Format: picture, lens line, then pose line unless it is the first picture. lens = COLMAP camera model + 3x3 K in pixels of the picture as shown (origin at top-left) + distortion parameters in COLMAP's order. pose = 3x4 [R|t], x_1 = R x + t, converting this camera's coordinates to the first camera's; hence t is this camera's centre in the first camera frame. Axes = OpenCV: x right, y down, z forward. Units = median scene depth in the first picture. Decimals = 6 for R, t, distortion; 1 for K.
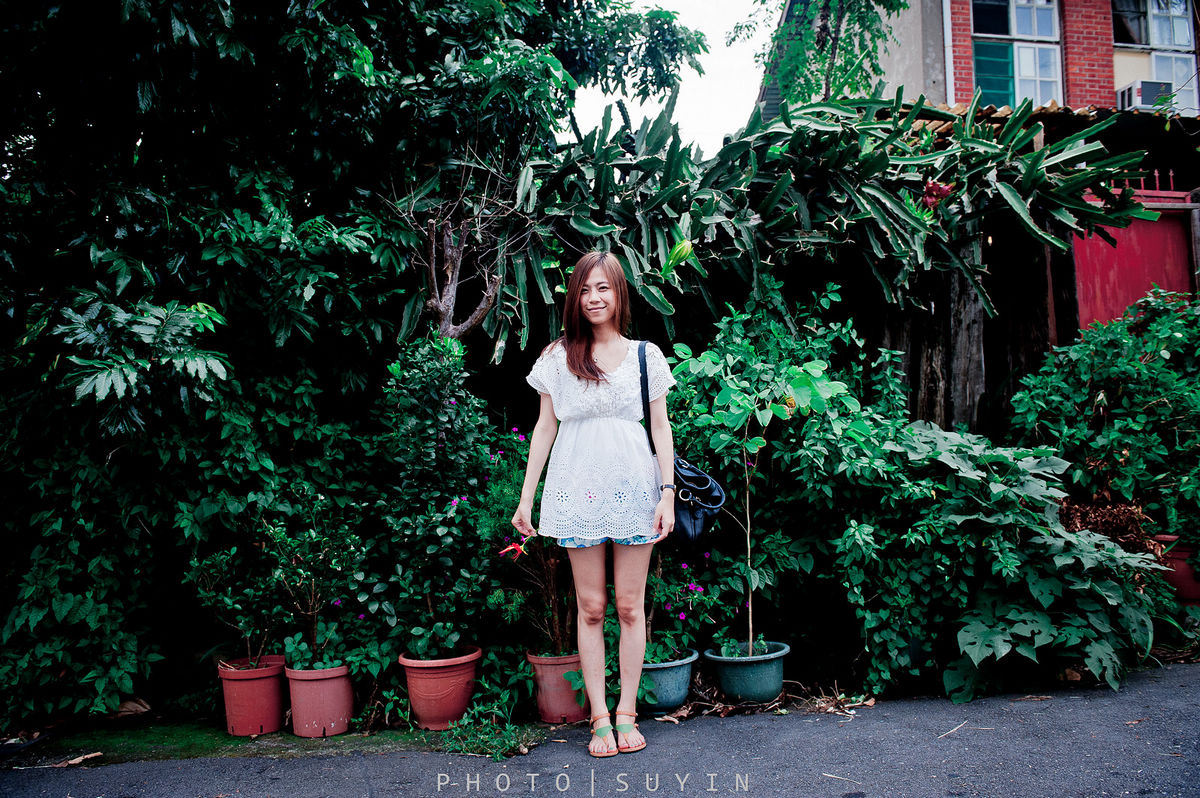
lens RADIAL K [[804.9, 0, 604.7], [0, 804.9, 405.8], [0, 0, 1]] dist [-0.053318, -0.002806]
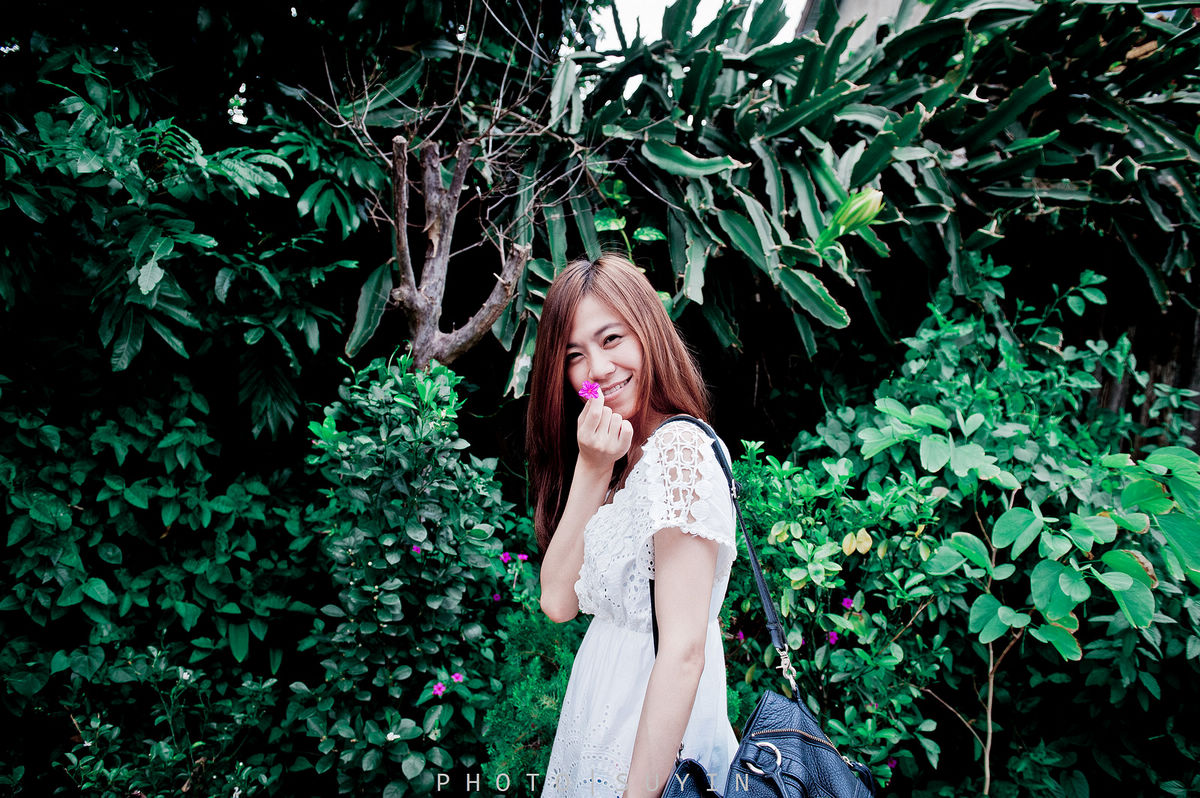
lens RADIAL K [[804.9, 0, 604.7], [0, 804.9, 405.8], [0, 0, 1]] dist [-0.053318, -0.002806]
pose [[0.999701, 0.023546, 0.006597, -0.074767], [-0.023941, 0.997394, 0.068059, -0.087000], [-0.004977, -0.068197, 0.997659, 0.425329]]
